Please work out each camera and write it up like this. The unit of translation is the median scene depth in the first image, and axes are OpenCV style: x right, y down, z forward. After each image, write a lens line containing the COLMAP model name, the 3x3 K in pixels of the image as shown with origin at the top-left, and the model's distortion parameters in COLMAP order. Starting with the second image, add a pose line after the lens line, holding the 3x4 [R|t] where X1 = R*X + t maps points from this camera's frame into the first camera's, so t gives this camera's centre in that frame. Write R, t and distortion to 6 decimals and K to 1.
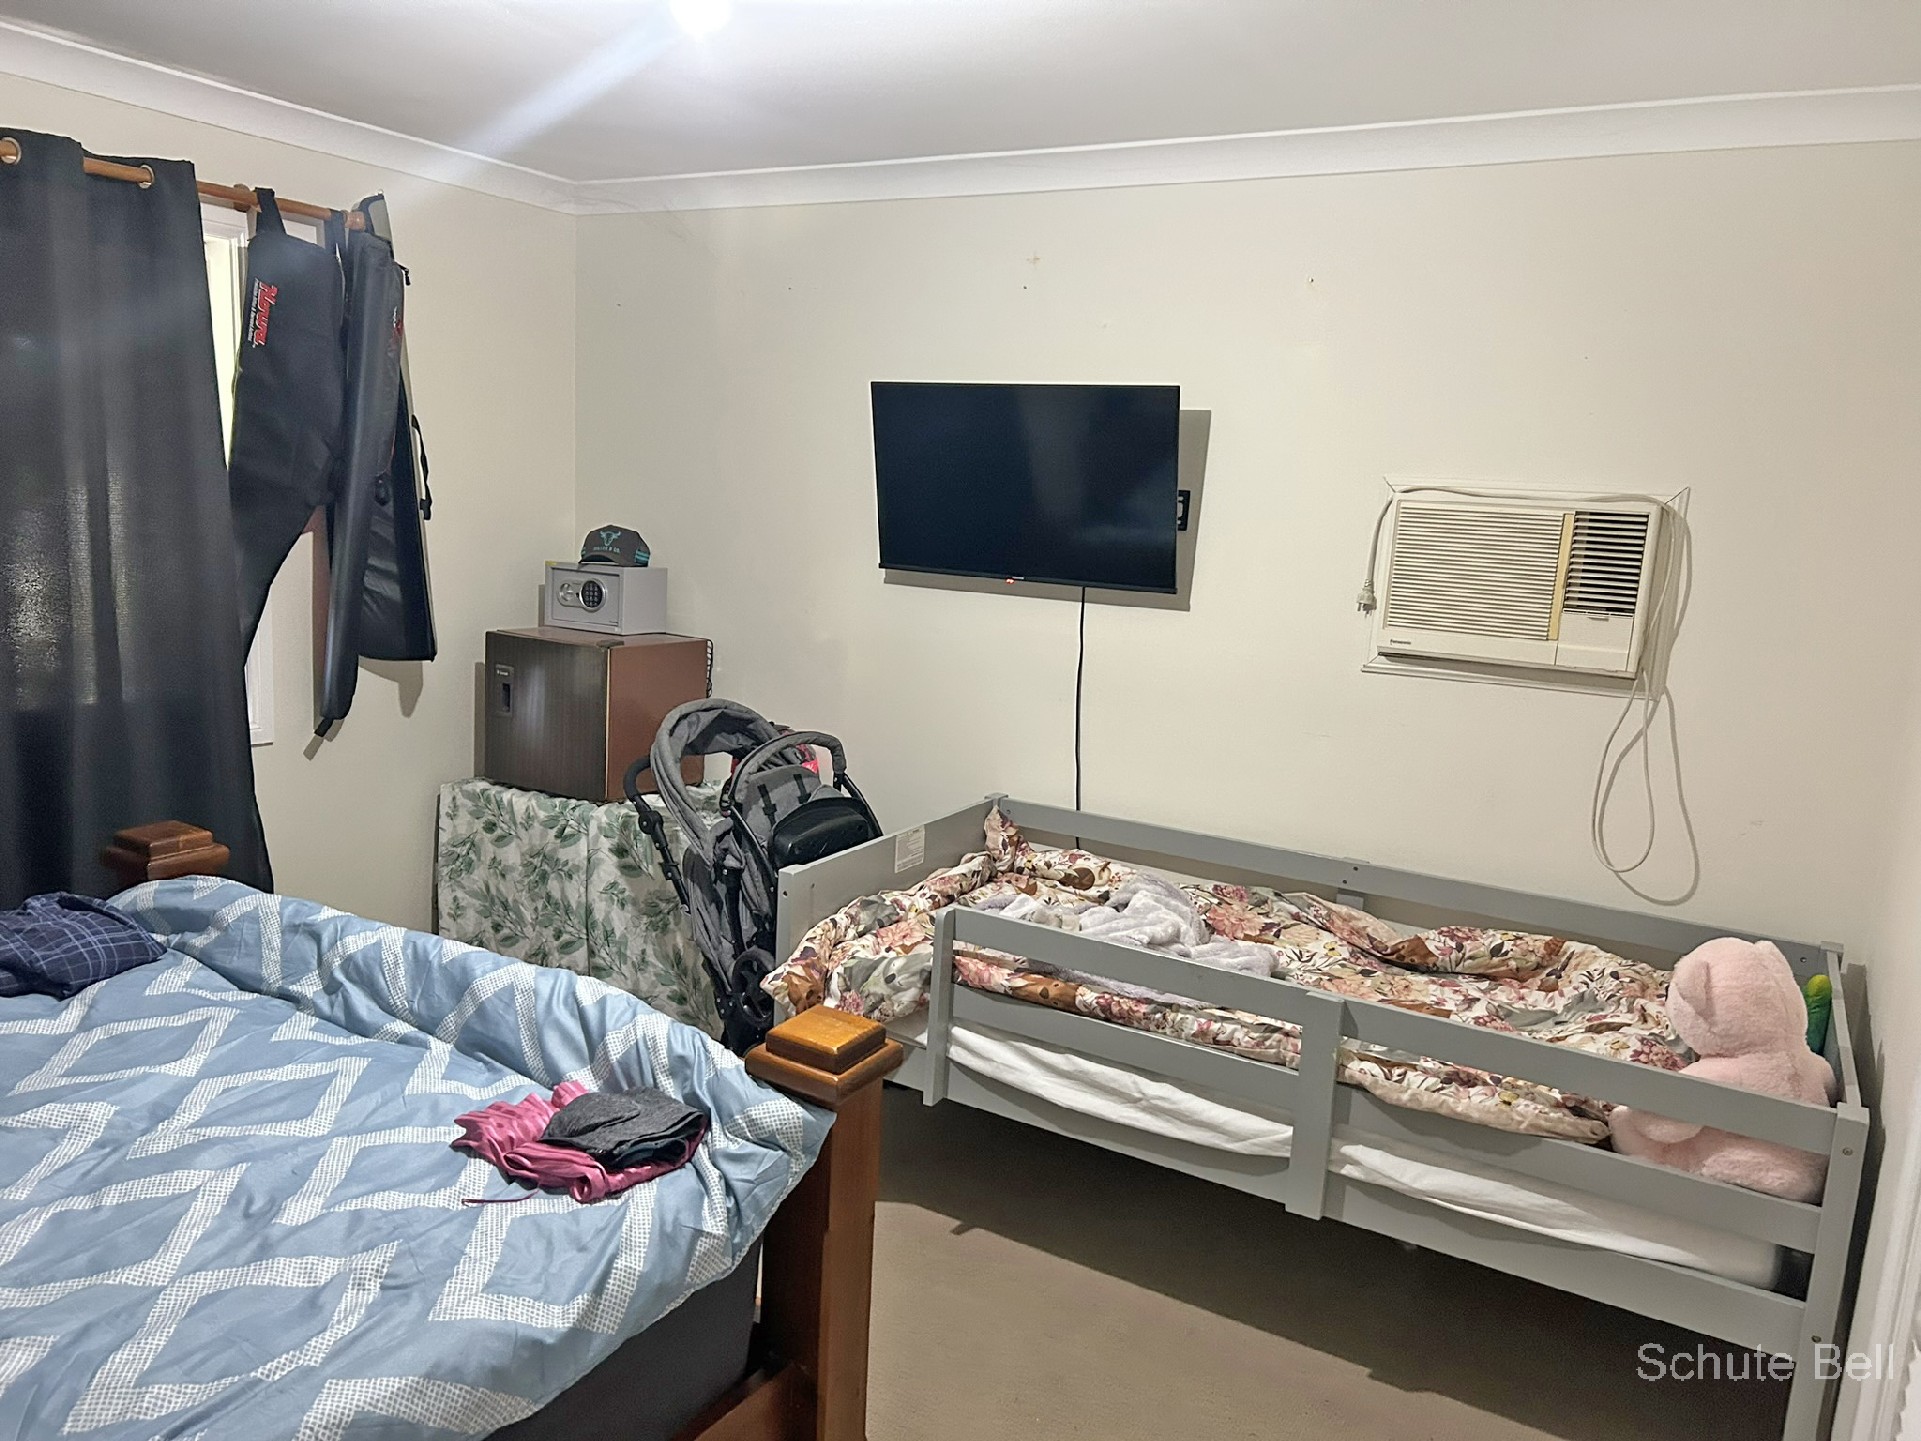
lens RADIAL K [[1431.0, 0, 959.4], [0, 1431.0, 742.5], [0, 0, 1]] dist [0.011363, -0.015943]
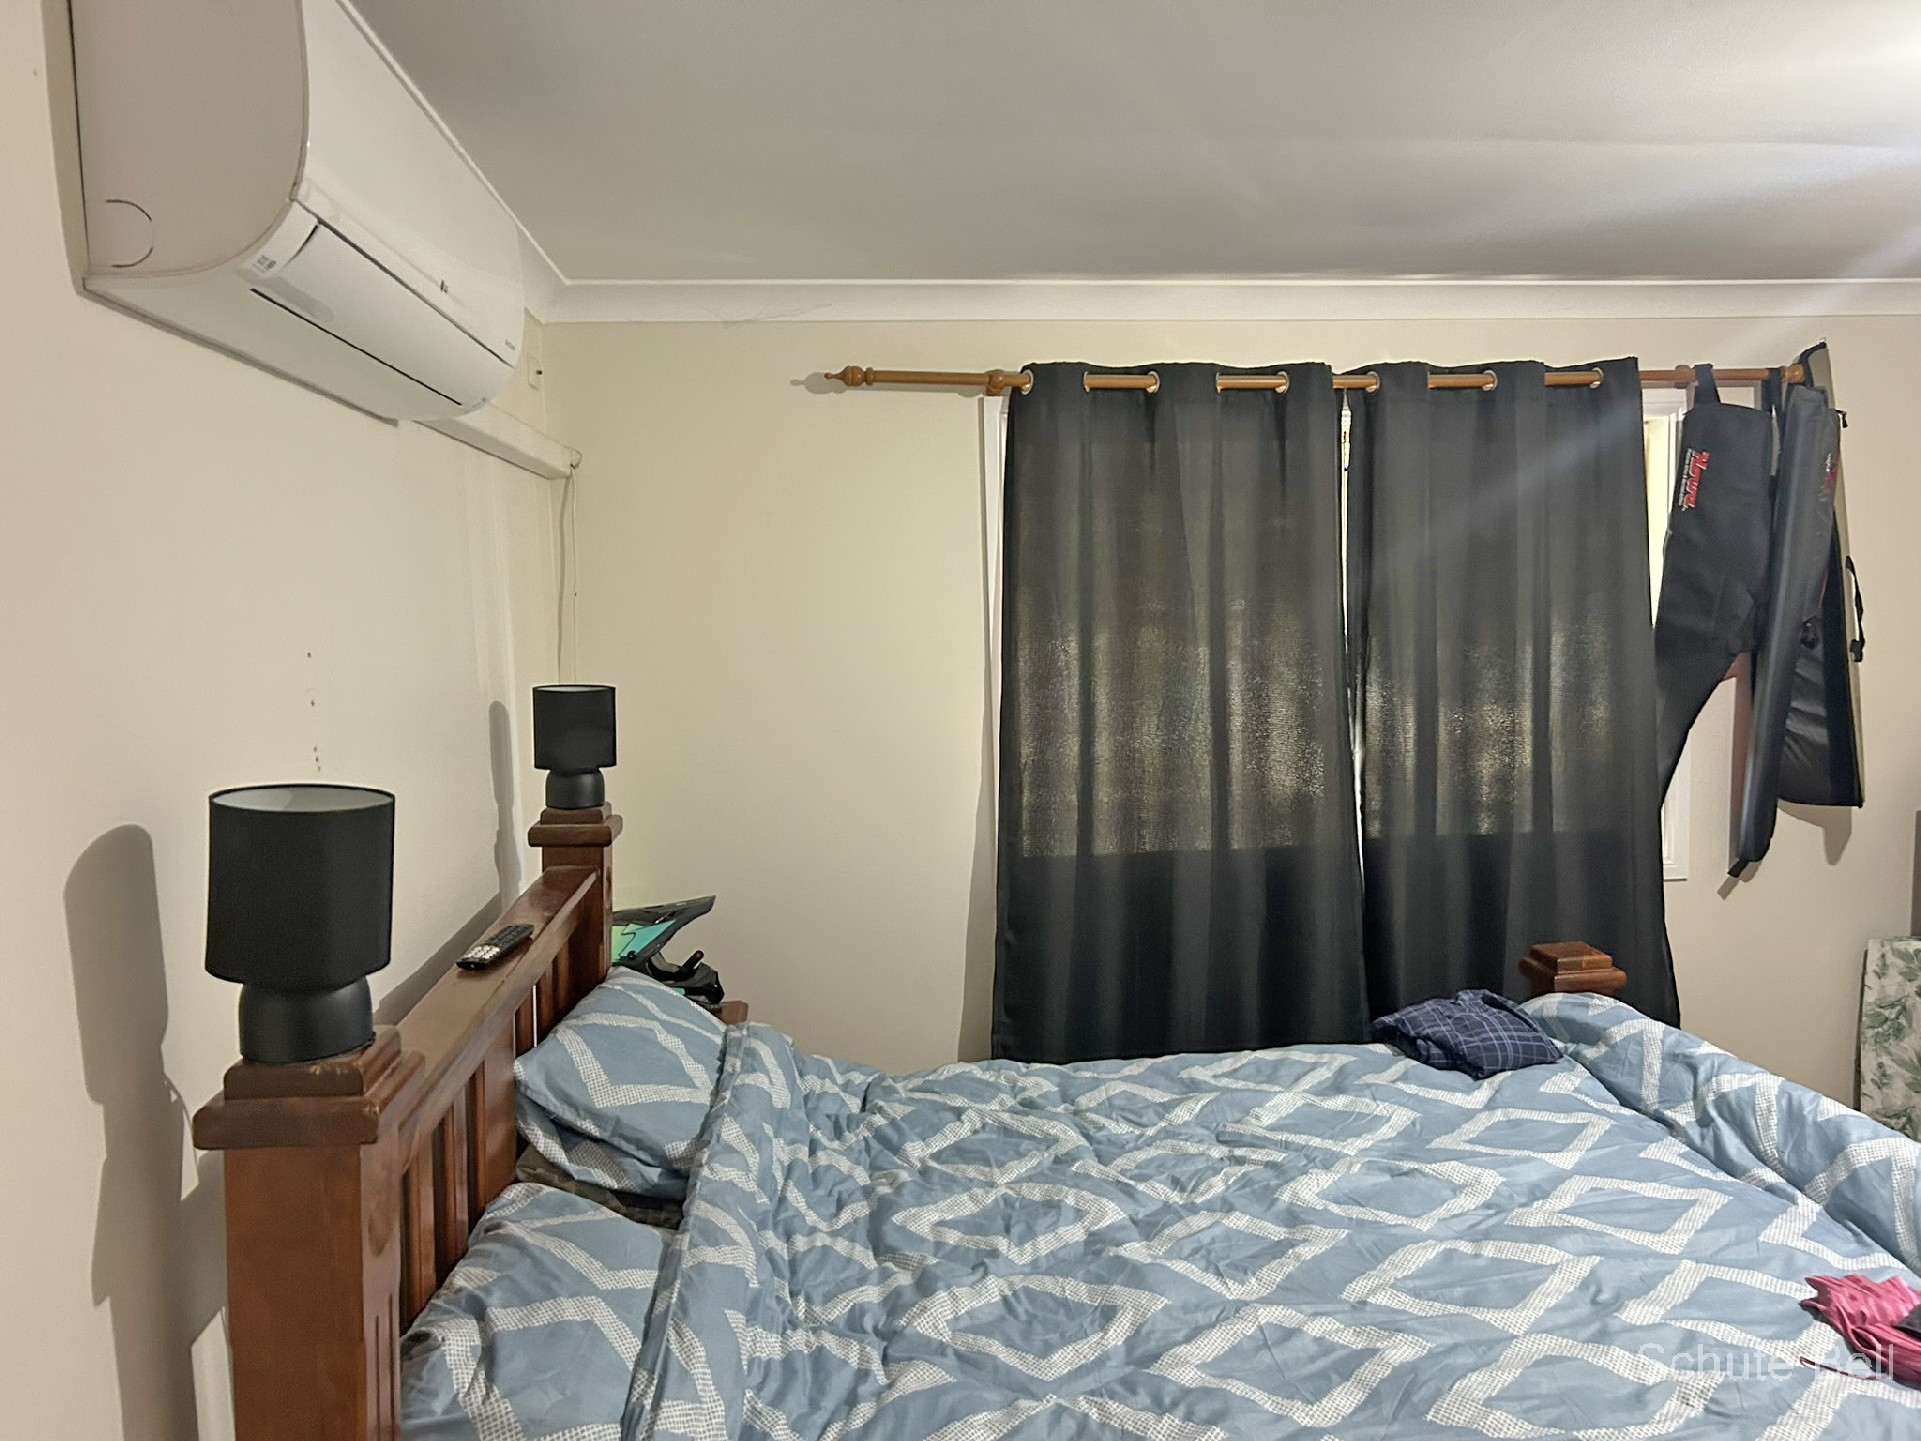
lens RADIAL K [[1431.0, 0, 959.4], [0, 1431.0, 742.5], [0, 0, 1]] dist [0.011363, -0.015943]
pose [[0.588293, 0.010904, -0.808574, 0.084221], [-0.083723, 0.995357, -0.047492, -0.007962], [0.804302, 0.095636, 0.586475, -0.073421]]
